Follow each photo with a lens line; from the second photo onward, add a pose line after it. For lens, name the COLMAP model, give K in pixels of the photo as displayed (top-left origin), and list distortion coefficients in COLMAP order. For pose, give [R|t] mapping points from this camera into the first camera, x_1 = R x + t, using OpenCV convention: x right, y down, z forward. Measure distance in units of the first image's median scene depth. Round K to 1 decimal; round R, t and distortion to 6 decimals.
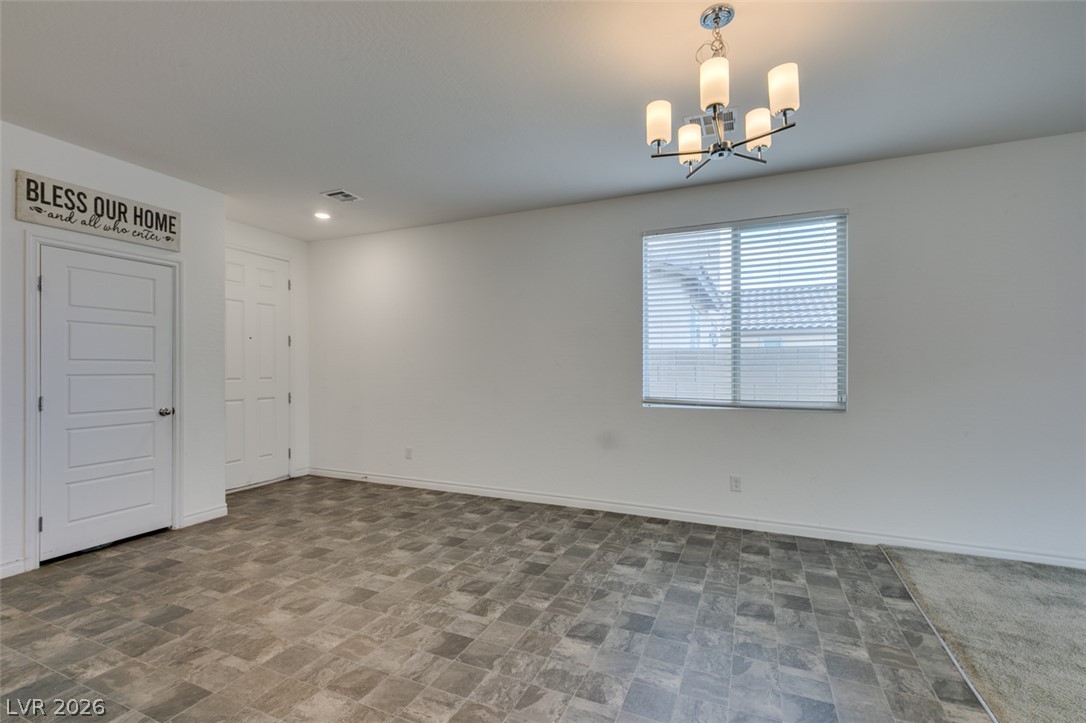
lens RADIAL K [[484.6, 0, 542.9], [0, 484.6, 367.2], [0, 0, 1]] dist [0.003254, 0.000351]
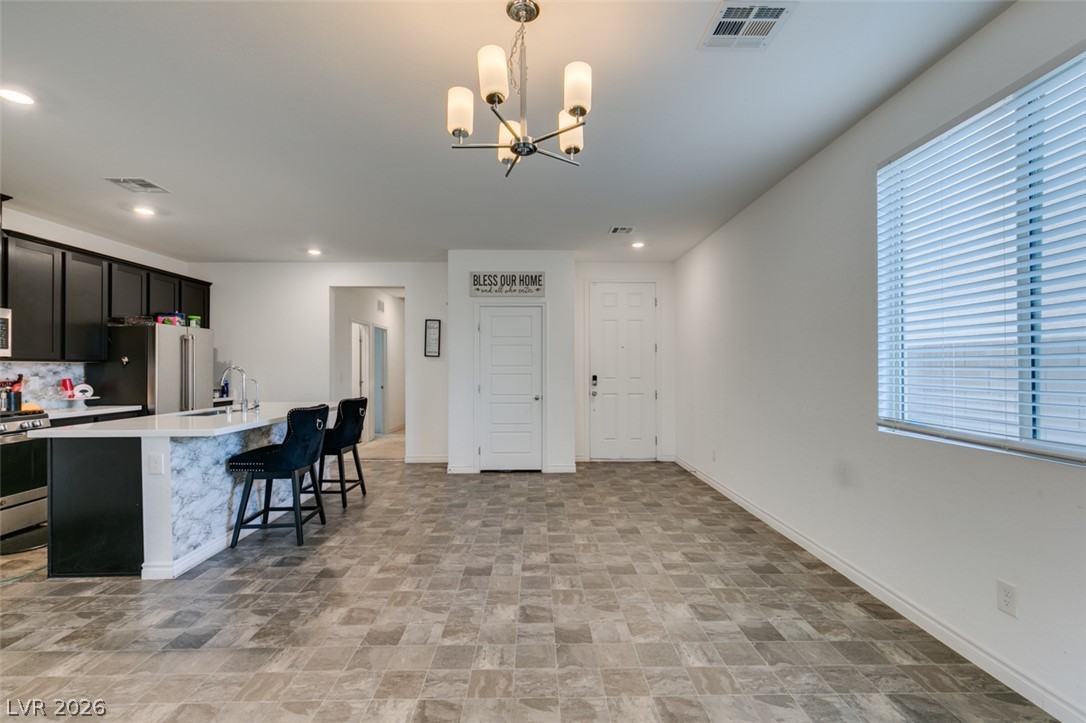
lens RADIAL K [[484.6, 0, 542.9], [0, 484.6, 367.2], [0, 0, 1]] dist [0.003254, 0.000351]
pose [[0.416637, -0.002022, -0.909070, 0.758292], [0.001353, 0.999998, -0.001604, -0.007047], [0.909072, -0.000561, 0.416639, 0.385839]]
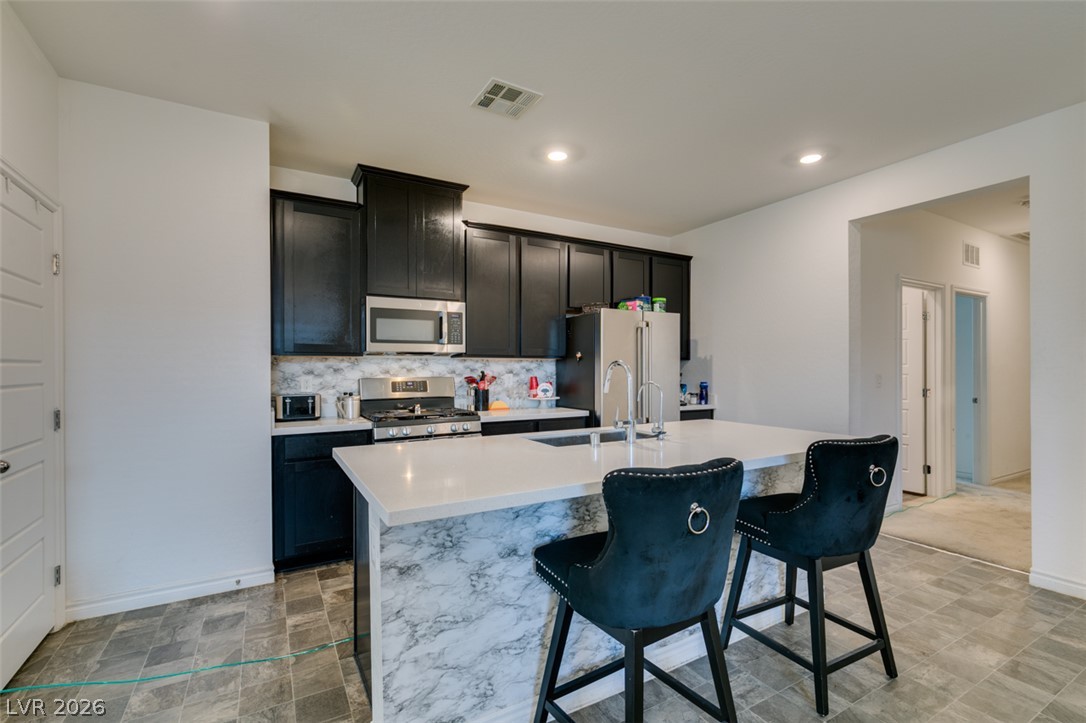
lens RADIAL K [[484.6, 0, 542.9], [0, 484.6, 367.2], [0, 0, 1]] dist [0.003254, 0.000351]
pose [[-0.593222, -0.000615, -0.805039, -0.069106], [-0.000035, 1.000000, -0.000738, -0.001858], [0.805039, -0.000409, -0.593222, 0.514401]]
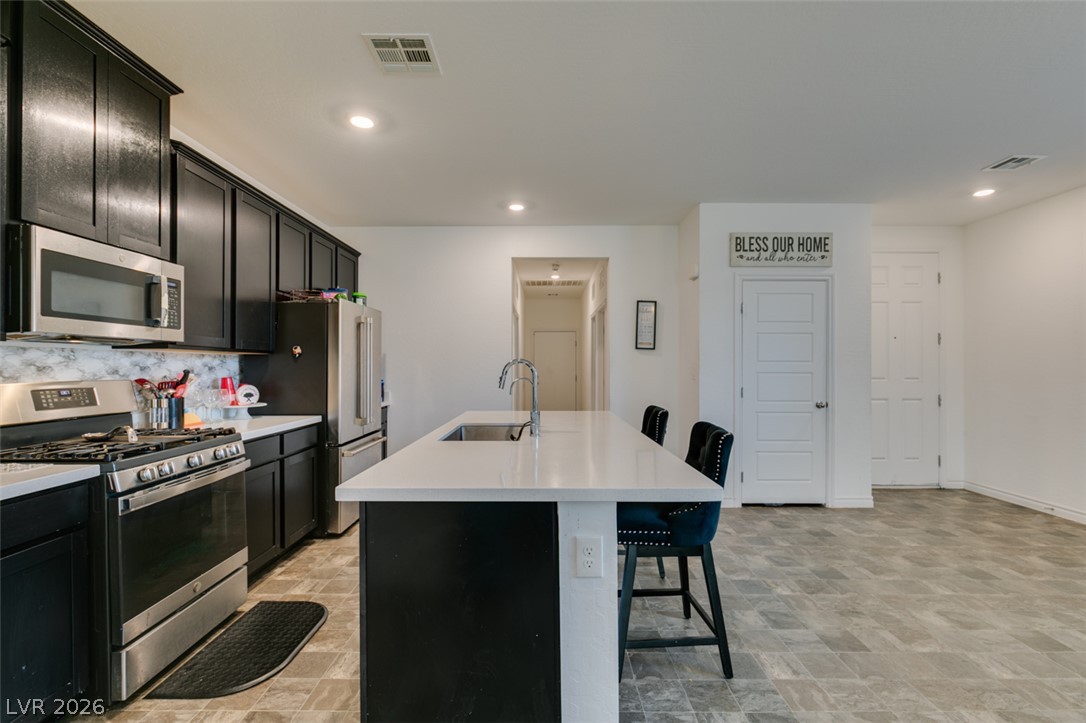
lens RADIAL K [[484.8, 0, 541.6], [0, 484.8, 365.4], [0, 0, 1]] dist [-0.001013, -0.001175]
pose [[0.397745, -0.001459, -0.917495, 0.032554], [-0.001780, 0.999996, -0.002361, -0.000019], [0.917494, 0.002572, 0.397740, -0.094738]]
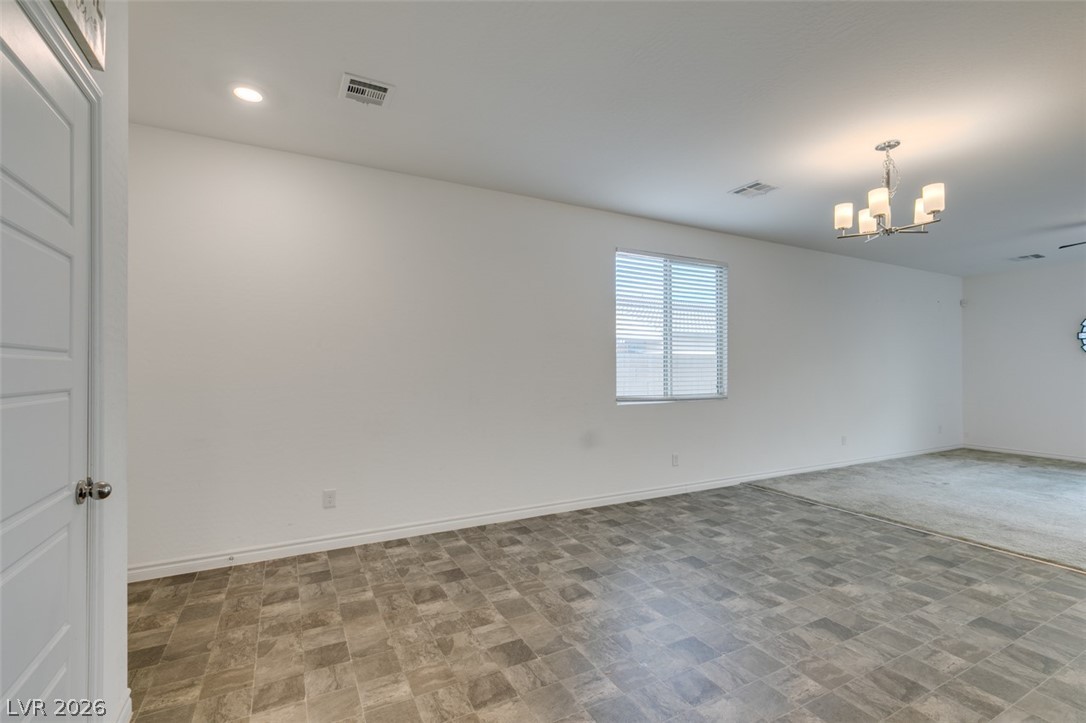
lens RADIAL K [[484.6, 0, 542.9], [0, 484.6, 367.2], [0, 0, 1]] dist [0.003254, 0.000351]
pose [[0.619478, -0.000865, 0.785013, -0.948473], [-0.002567, 0.999992, 0.003127, -0.010086], [-0.785009, -0.003952, 0.619471, 0.549699]]
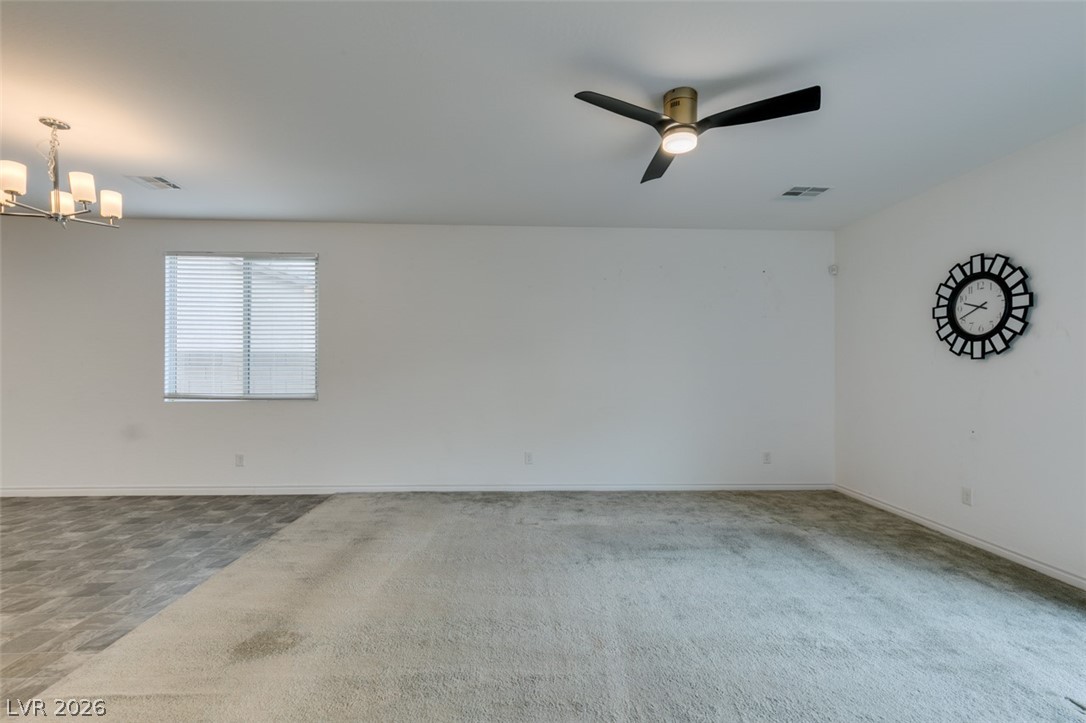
lens RADIAL K [[489.1, 0, 540.0], [0, 489.1, 365.1], [0, 0, 1]] dist [0.009304, 0.000188]
pose [[0.898922, 0.004726, 0.438084, 0.615369], [-0.004056, 0.999989, -0.002466, -0.008854], [-0.438091, 0.000440, 0.898931, -0.570036]]
